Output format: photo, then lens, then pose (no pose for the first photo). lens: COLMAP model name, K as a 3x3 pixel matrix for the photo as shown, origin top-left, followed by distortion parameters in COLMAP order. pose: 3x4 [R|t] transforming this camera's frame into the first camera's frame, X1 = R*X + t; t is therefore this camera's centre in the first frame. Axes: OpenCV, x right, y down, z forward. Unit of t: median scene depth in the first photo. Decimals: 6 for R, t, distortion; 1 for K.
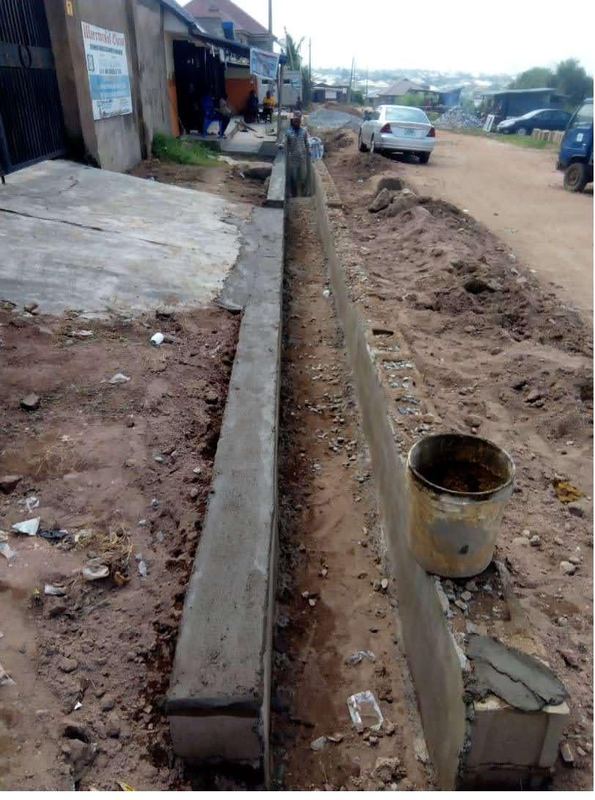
lens RADIAL K [[486.1, 0, 297.5], [0, 486.1, 400.0], [0, 0, 1]] dist [0.003414, -0.032048]
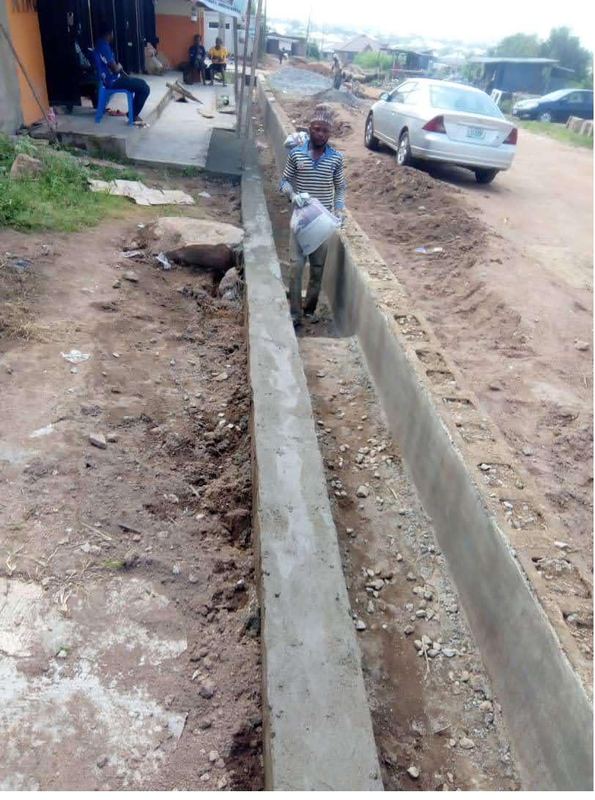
lens RADIAL K [[486.1, 0, 297.5], [0, 486.1, 400.0], [0, 0, 1]] dist [0.003414, -0.032048]
pose [[0.994282, 0.001307, 0.106776, -0.026007], [-0.009035, 0.997369, 0.071927, -0.203962], [-0.106401, -0.072480, 0.991678, 0.318370]]
